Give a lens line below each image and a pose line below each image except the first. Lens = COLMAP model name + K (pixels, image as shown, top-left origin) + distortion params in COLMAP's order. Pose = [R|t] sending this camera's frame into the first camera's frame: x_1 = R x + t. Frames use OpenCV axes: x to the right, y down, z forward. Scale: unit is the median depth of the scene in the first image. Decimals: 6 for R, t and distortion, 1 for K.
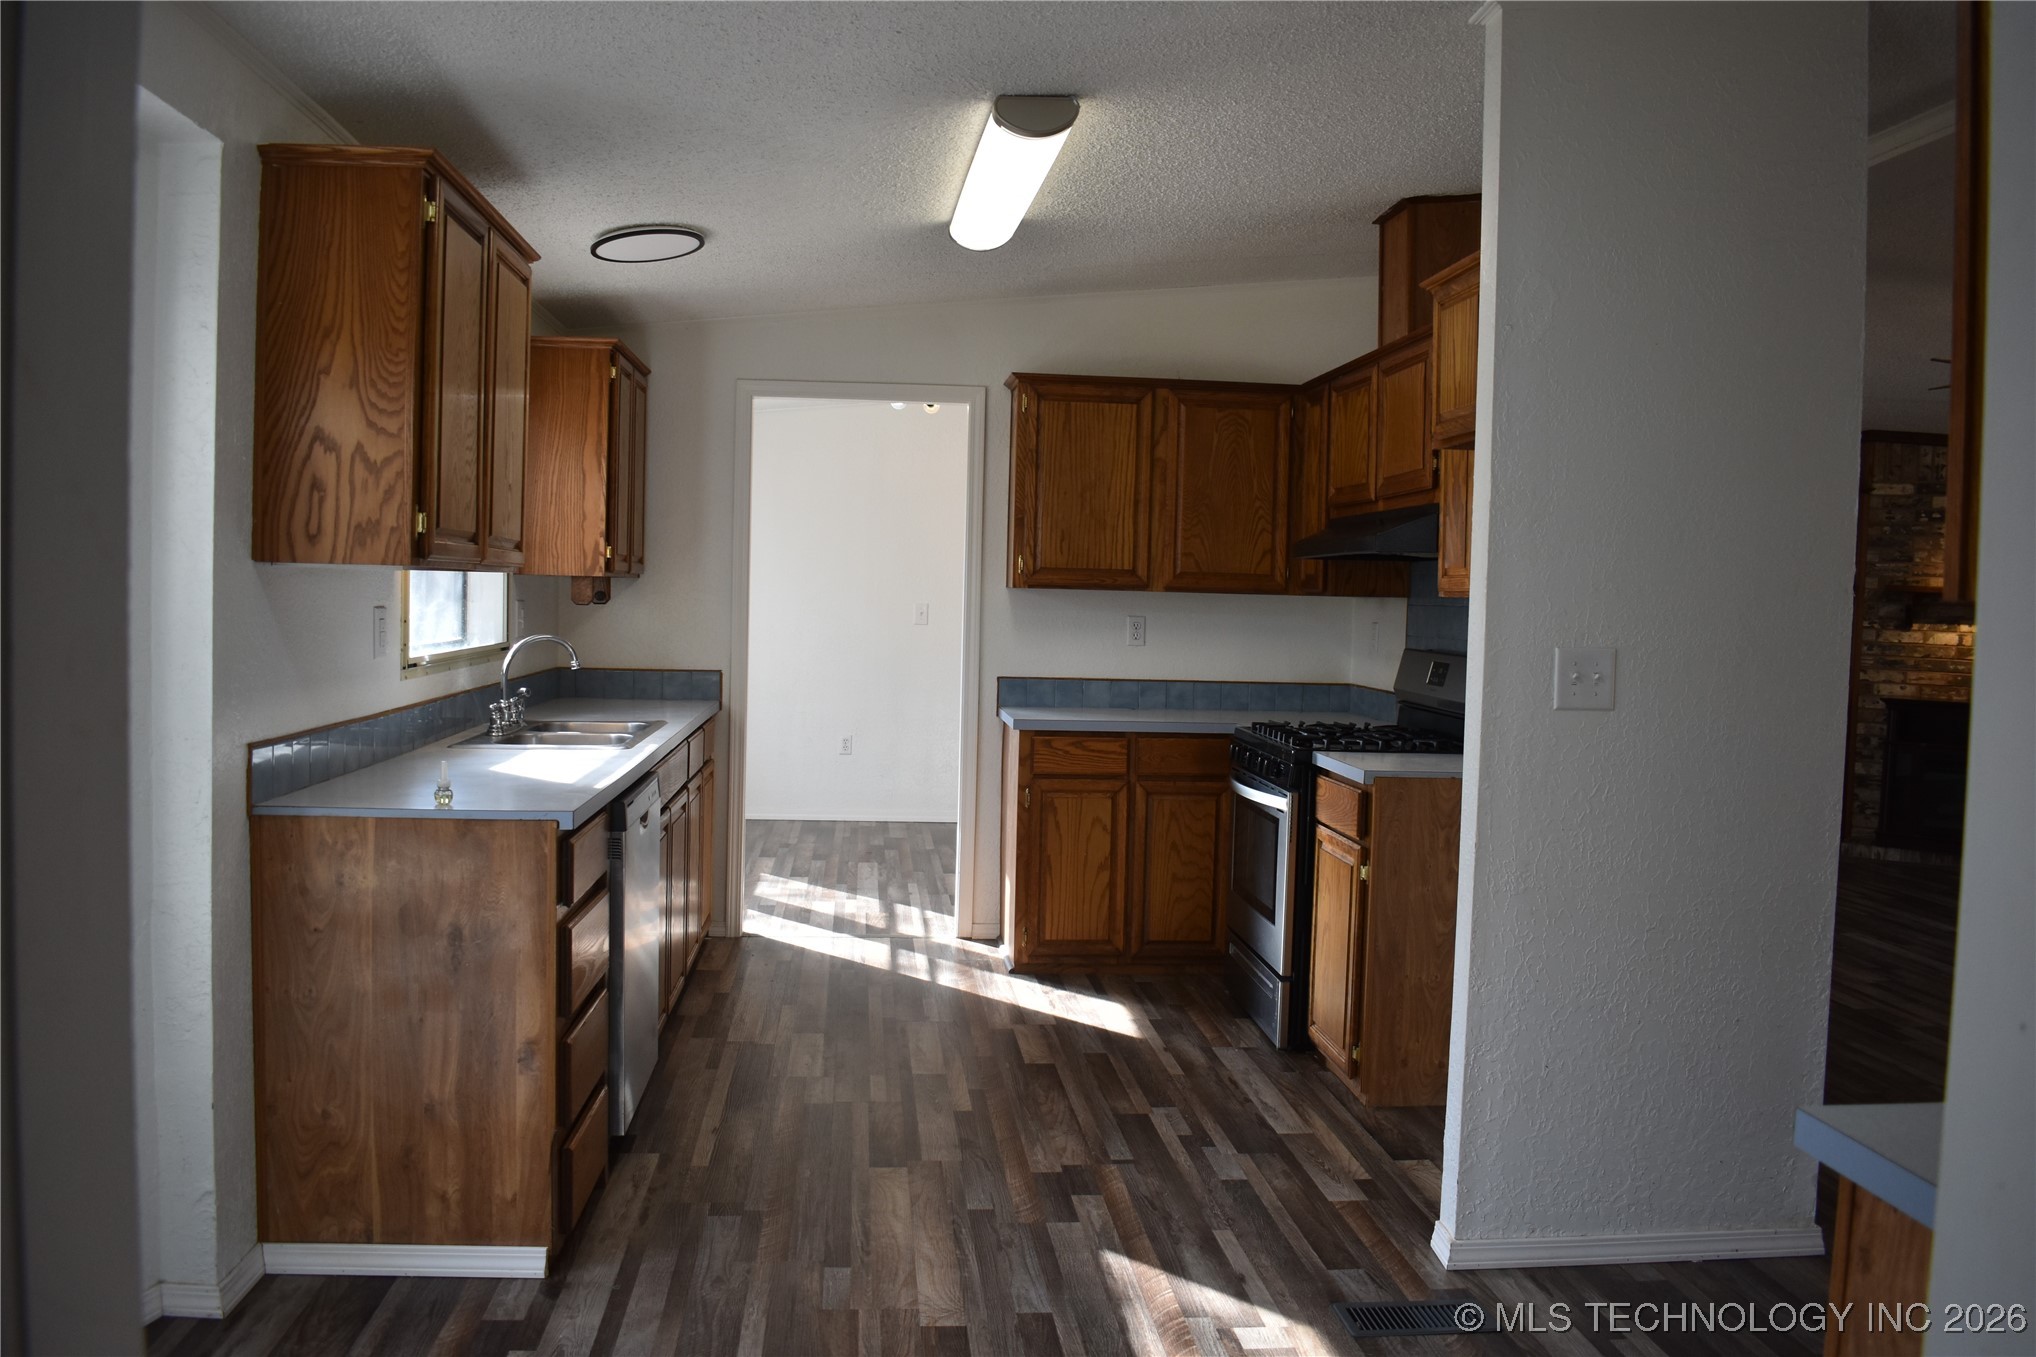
lens RADIAL K [[1582.4, 0, 997.6], [0, 1582.4, 669.7], [0, 0, 1]] dist [-0.096931, 0.013068]
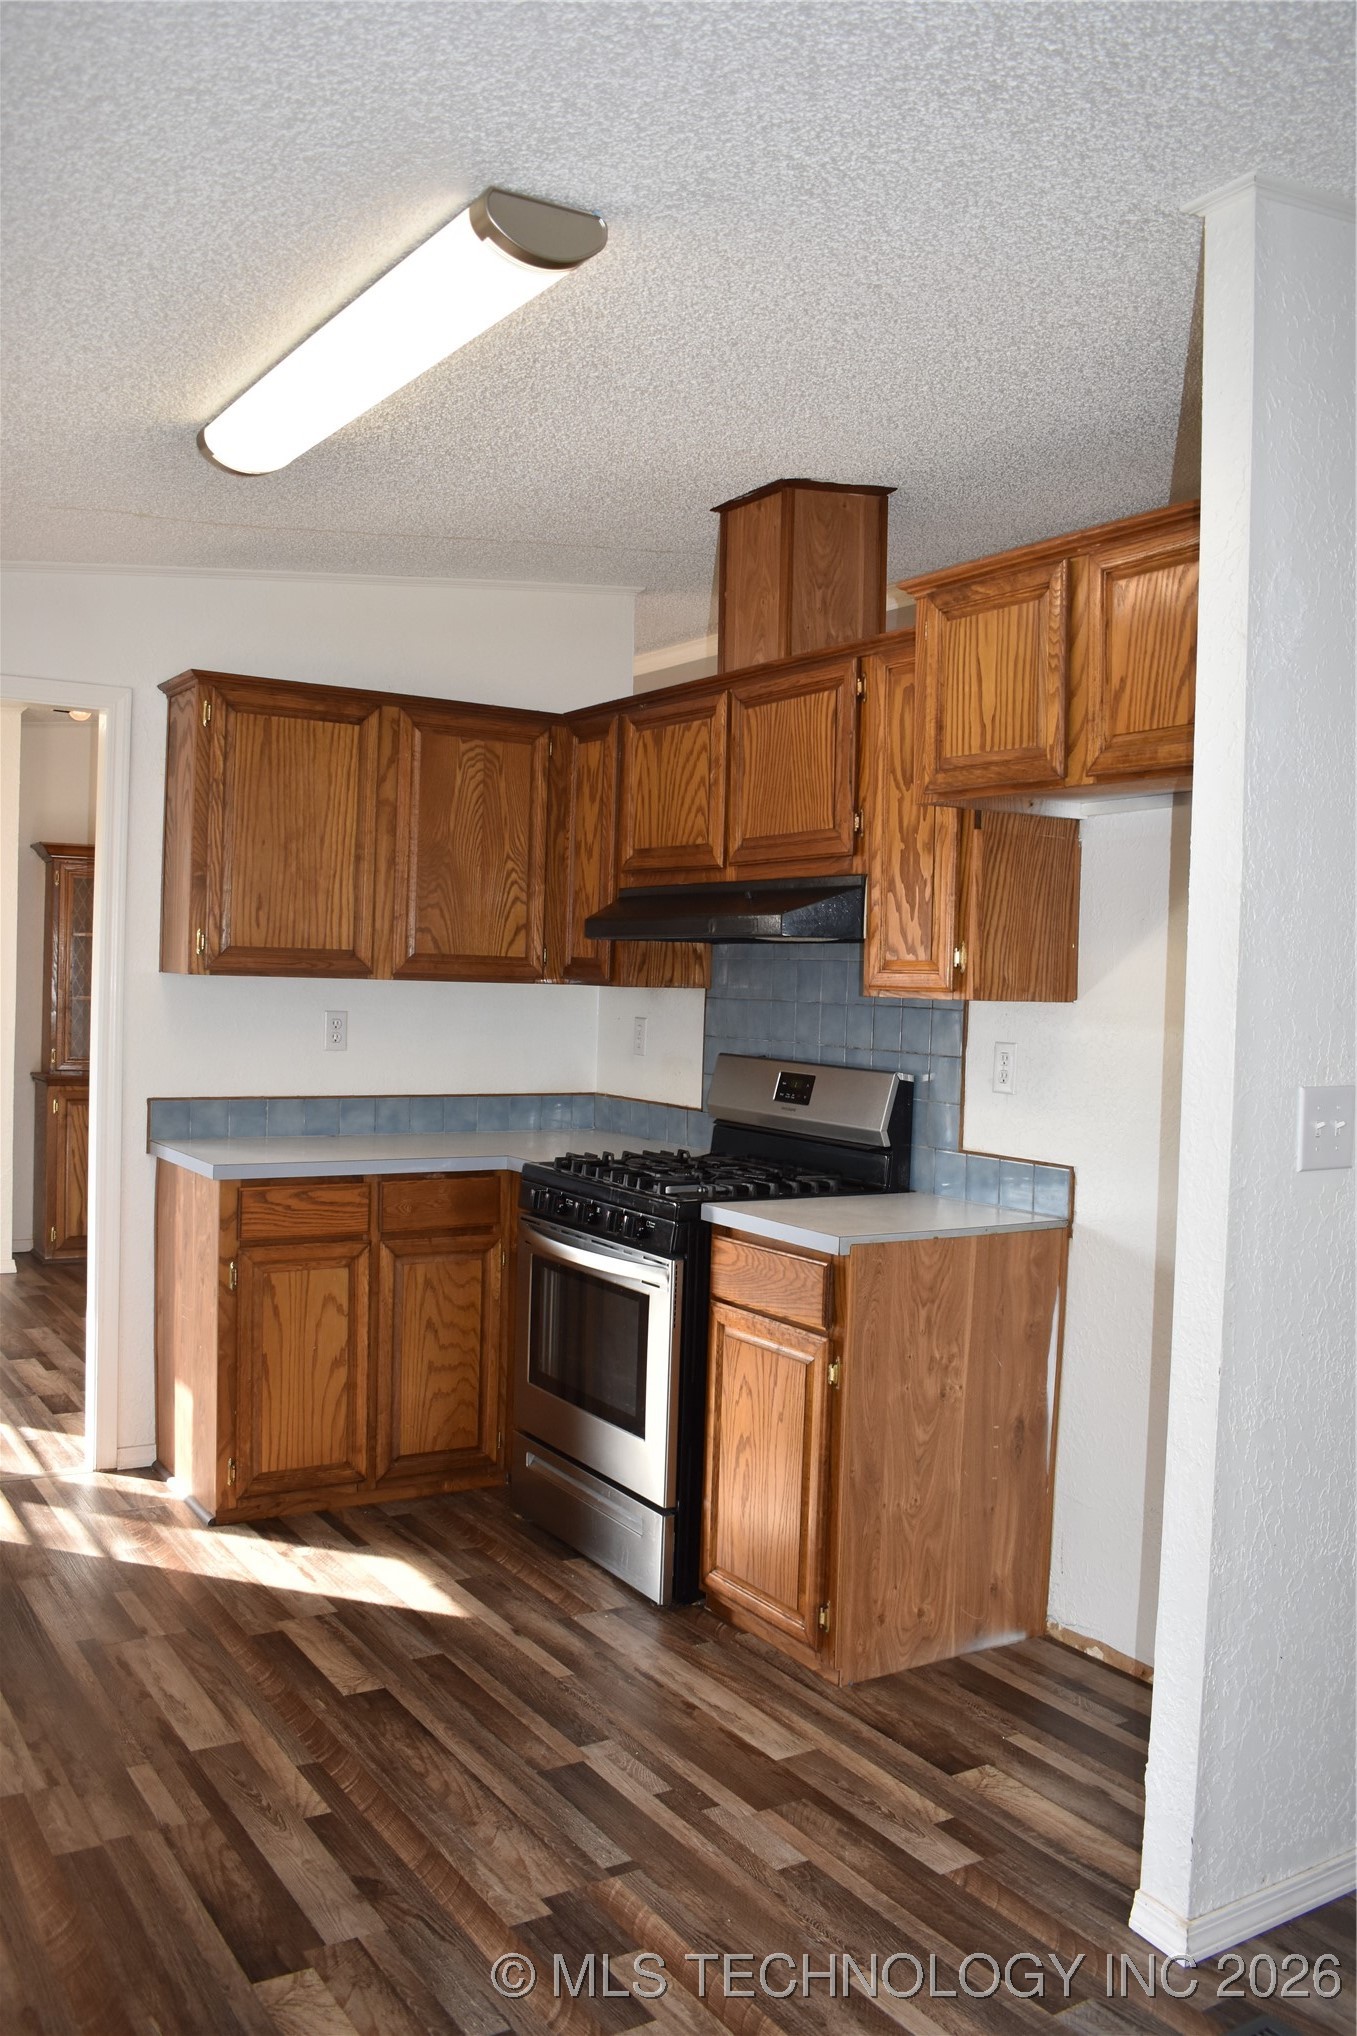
lens RADIAL K [[1668.1, 0, 689.7], [0, 1668.1, 1021.0], [0, 0, 1]] dist [-0.093680, 0.014589]
pose [[0.886881, -0.010161, 0.461885, -0.182363], [0.014224, 0.999885, -0.005316, -0.032856], [-0.461778, 0.011284, 0.886924, 0.333799]]
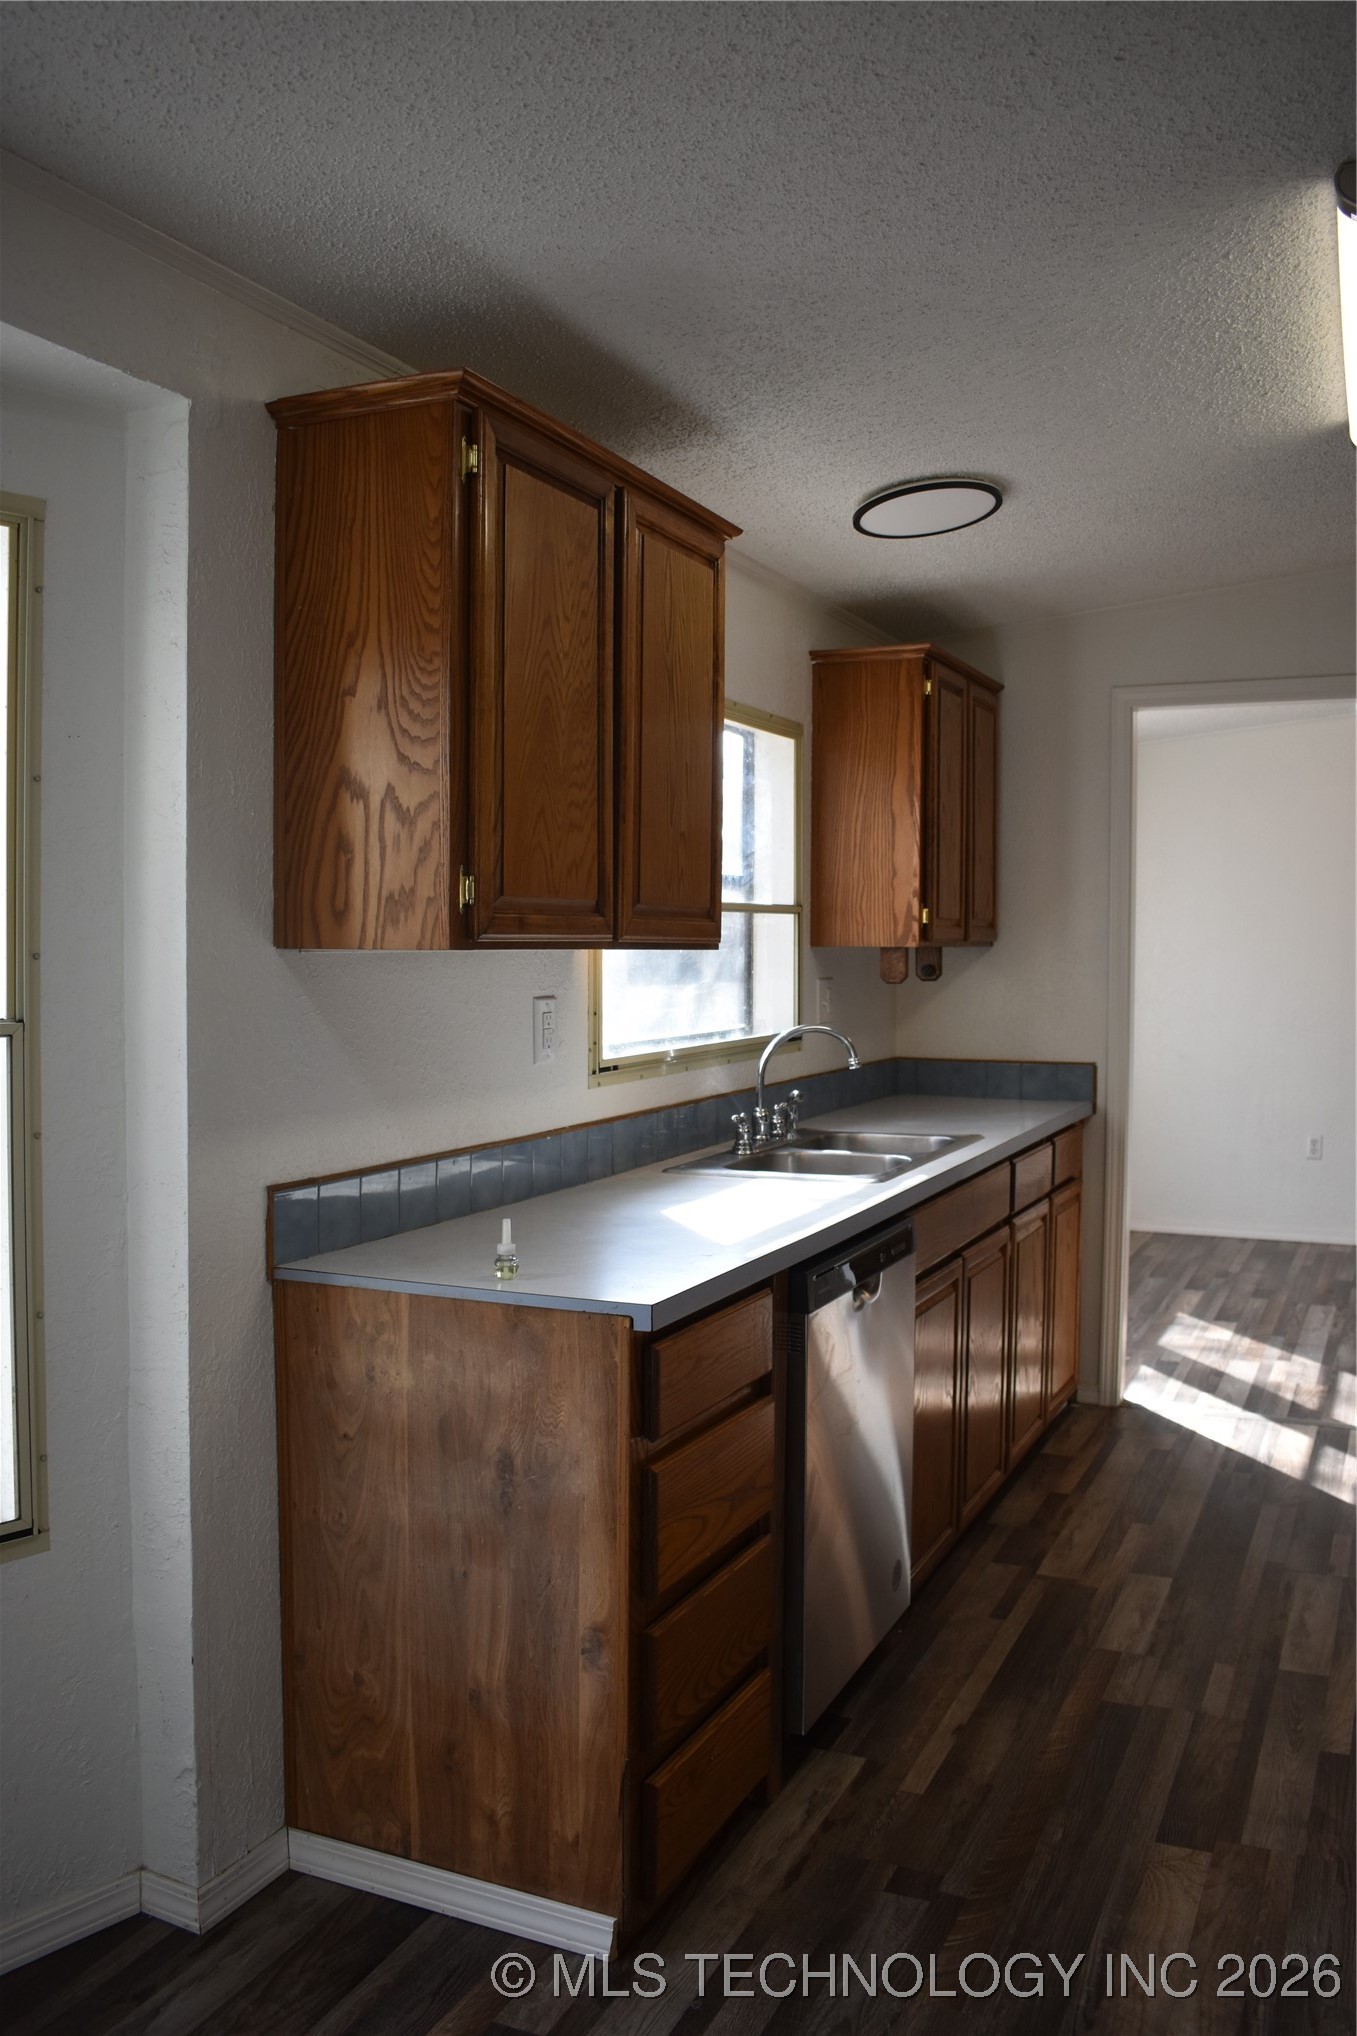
lens RADIAL K [[1676.0, 0, 700.0], [0, 1676.0, 1022.3], [0, 0, 1]] dist [-0.093003, 0.014981]
pose [[0.877465, 0.000788, -0.479639, 0.068294], [-0.003865, 0.999978, -0.005428, -0.020518], [0.479625, 0.006616, 0.877449, 0.262221]]
